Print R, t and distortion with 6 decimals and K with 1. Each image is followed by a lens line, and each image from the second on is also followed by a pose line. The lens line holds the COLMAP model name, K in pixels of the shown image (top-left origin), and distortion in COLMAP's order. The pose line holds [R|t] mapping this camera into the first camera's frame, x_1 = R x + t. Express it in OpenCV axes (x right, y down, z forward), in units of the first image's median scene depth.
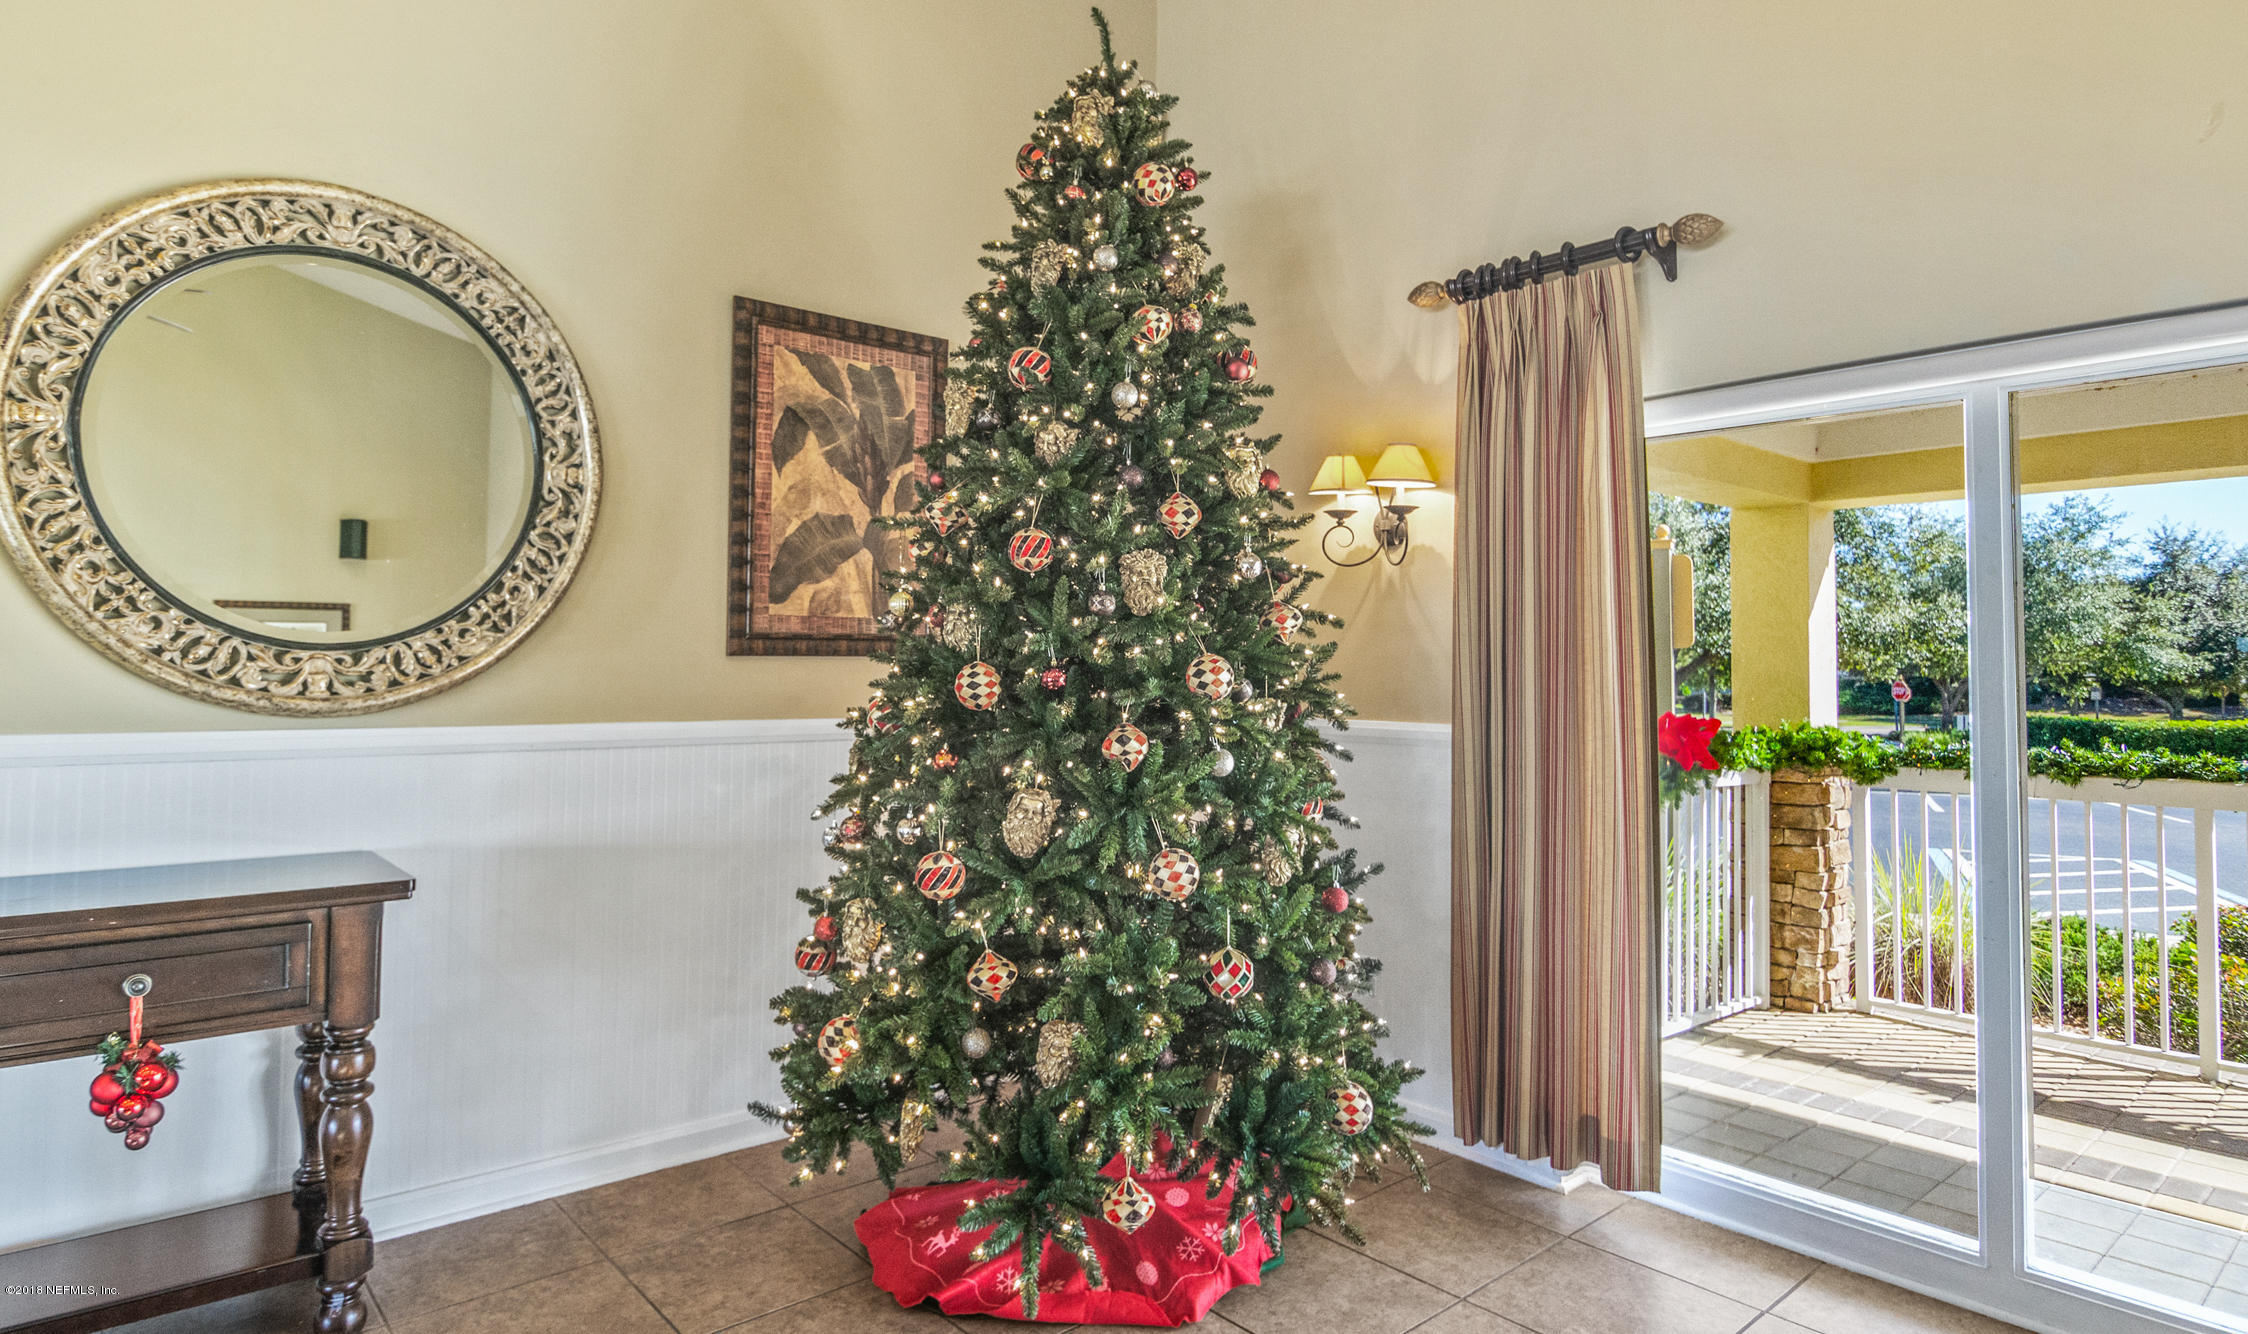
lens RADIAL K [[1236.0, 0, 1121.5], [0, 1236.0, 663.5], [0, 0, 1]] dist [0.003183, 0.000097]
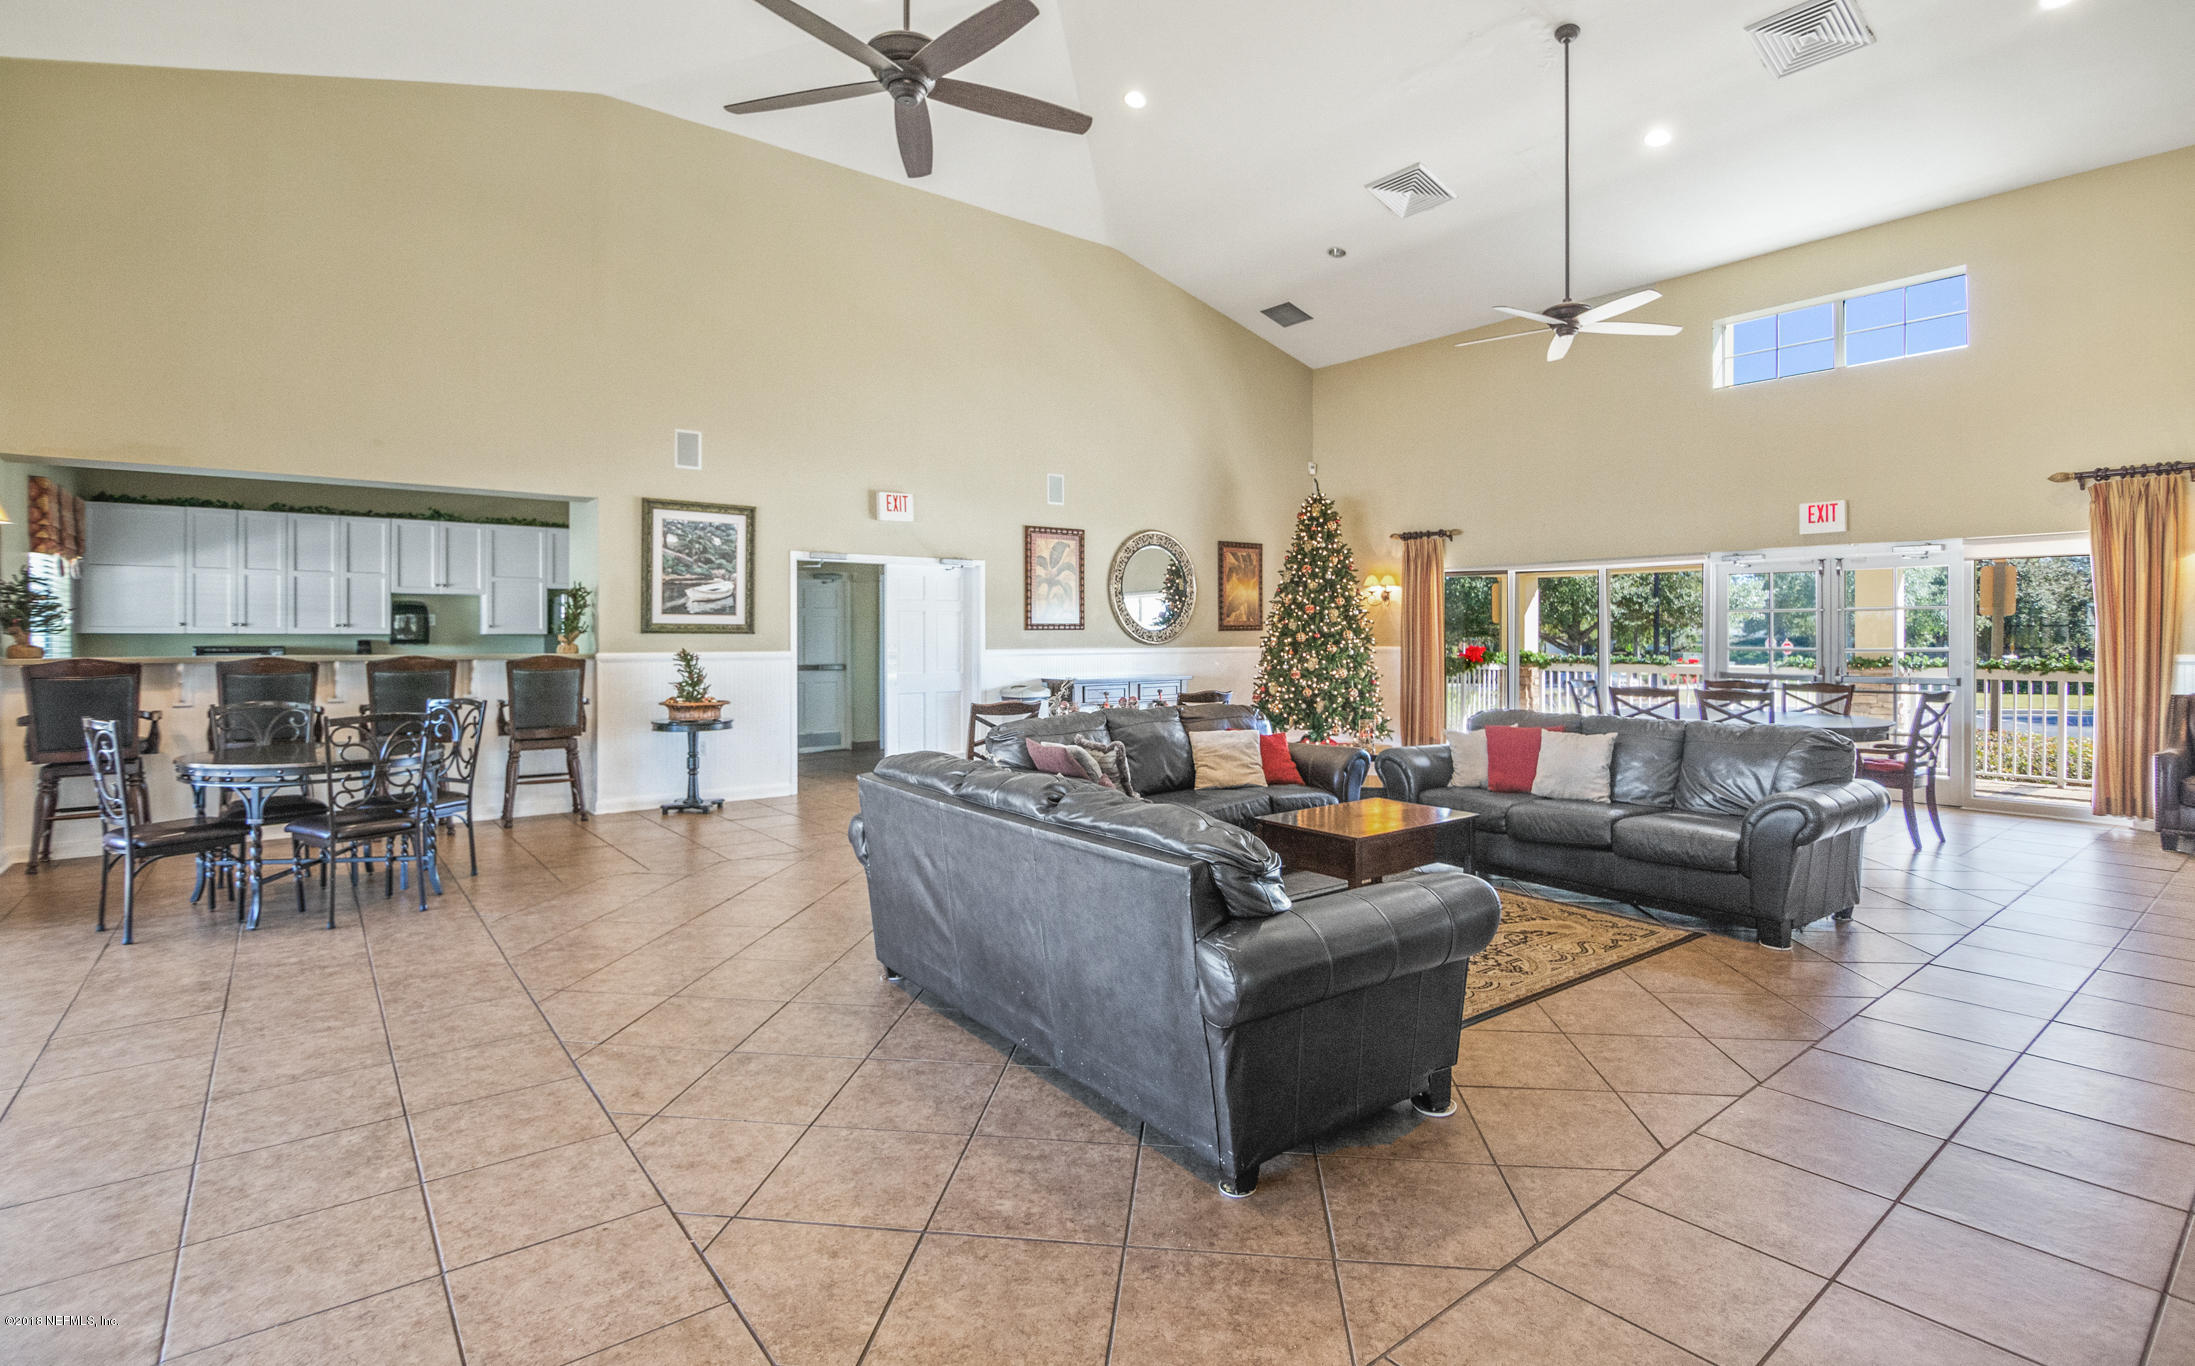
lens RADIAL K [[1019.7, 0, 1101.3], [0, 1019.7, 665.8], [0, 0, 1]] dist [-0.004228, -0.000276]
pose [[0.998073, -0.007227, -0.061630, -0.587328], [0.009333, 0.999380, 0.033943, -0.011433], [0.061347, -0.034453, 0.997522, -2.780821]]
